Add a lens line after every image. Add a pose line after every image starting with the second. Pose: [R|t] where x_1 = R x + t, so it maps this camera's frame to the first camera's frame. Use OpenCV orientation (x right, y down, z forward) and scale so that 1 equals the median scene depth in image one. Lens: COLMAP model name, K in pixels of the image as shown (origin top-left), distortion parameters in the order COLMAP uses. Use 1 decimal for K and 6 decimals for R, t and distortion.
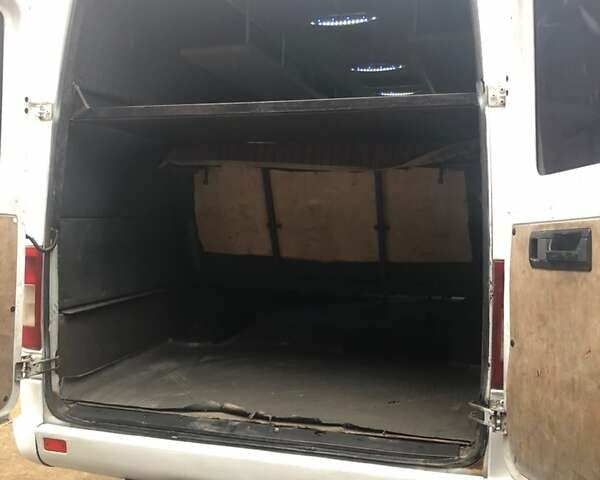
lens RADIAL K [[655.7, 0, 308.4], [0, 655.7, 220.7], [0, 0, 1]] dist [-0.001522, 0.000000]
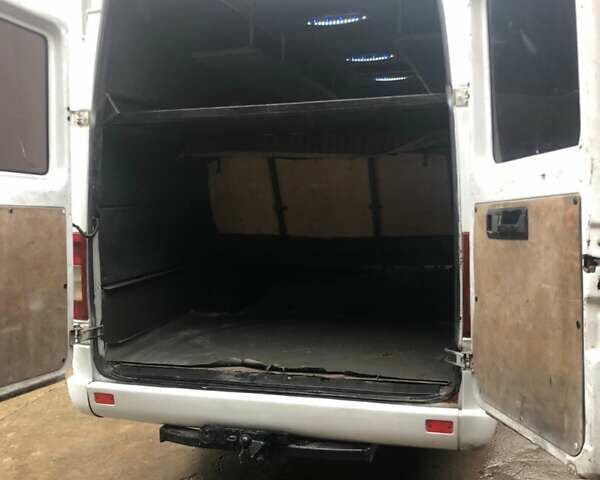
lens RADIAL K [[655.7, 0, 300.2], [0, 655.7, 239.4], [0, 0, 1]] dist [-0.001522, 0.000000]
pose [[0.999312, -0.030911, -0.020490, 0.003949], [0.032152, 0.997477, 0.063295, -0.011486], [0.018482, -0.063910, 0.997784, -0.174692]]
